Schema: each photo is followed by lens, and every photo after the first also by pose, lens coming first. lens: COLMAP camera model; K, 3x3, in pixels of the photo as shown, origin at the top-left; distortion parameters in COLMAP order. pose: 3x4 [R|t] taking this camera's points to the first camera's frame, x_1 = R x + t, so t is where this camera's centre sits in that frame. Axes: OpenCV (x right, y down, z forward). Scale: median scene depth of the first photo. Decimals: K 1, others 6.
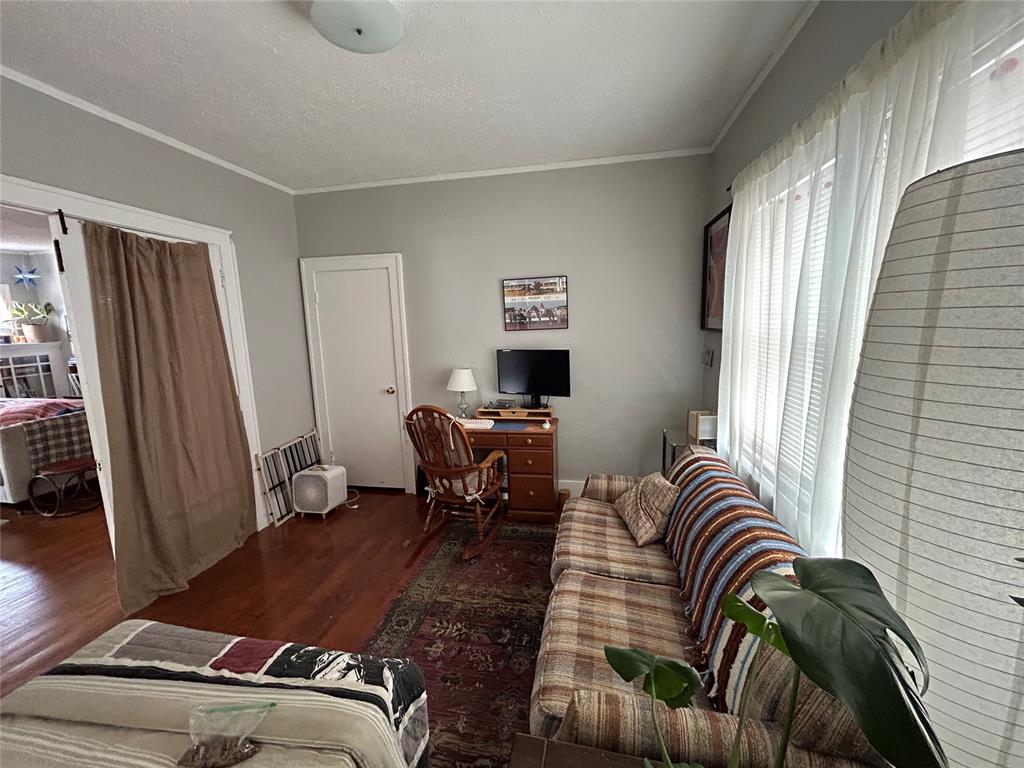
lens RADIAL K [[414.0, 0, 510.2], [0, 414.0, 382.1], [0, 0, 1]] dist [-0.003301, -0.000159]
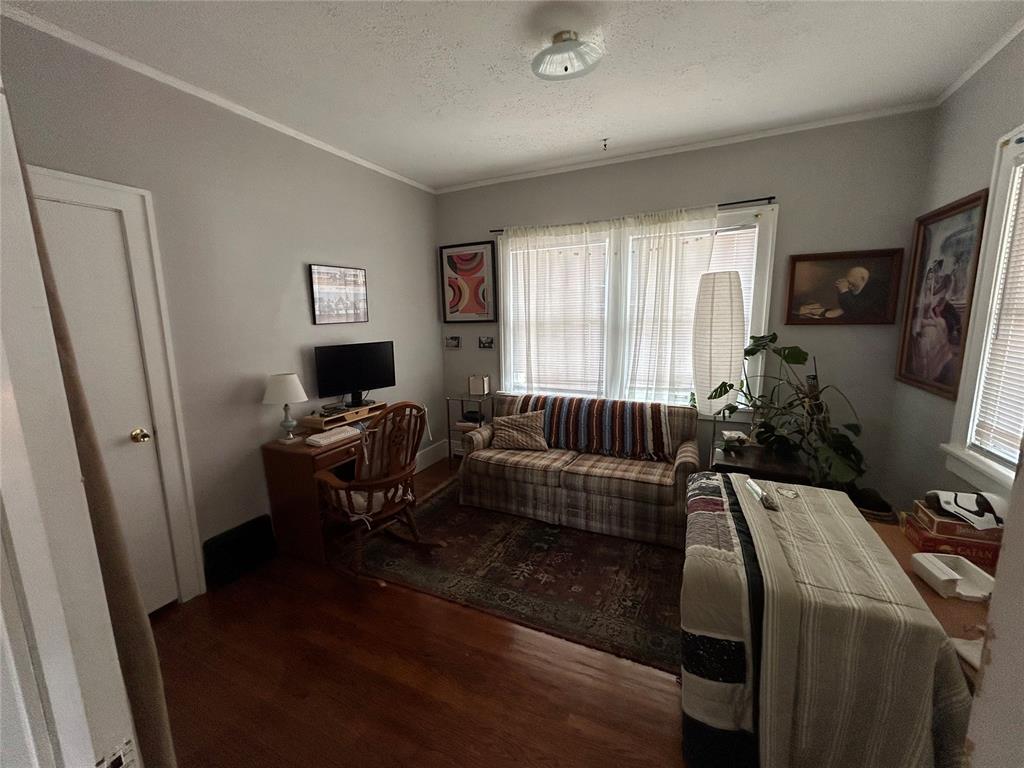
lens RADIAL K [[414.0, 0, 510.2], [0, 414.0, 382.1], [0, 0, 1]] dist [-0.003301, -0.000159]
pose [[0.236299, -0.128749, 0.963113, -0.777804], [0.157327, 0.983174, 0.092831, -0.024398], [-0.958859, 0.129588, 0.252579, 0.432930]]
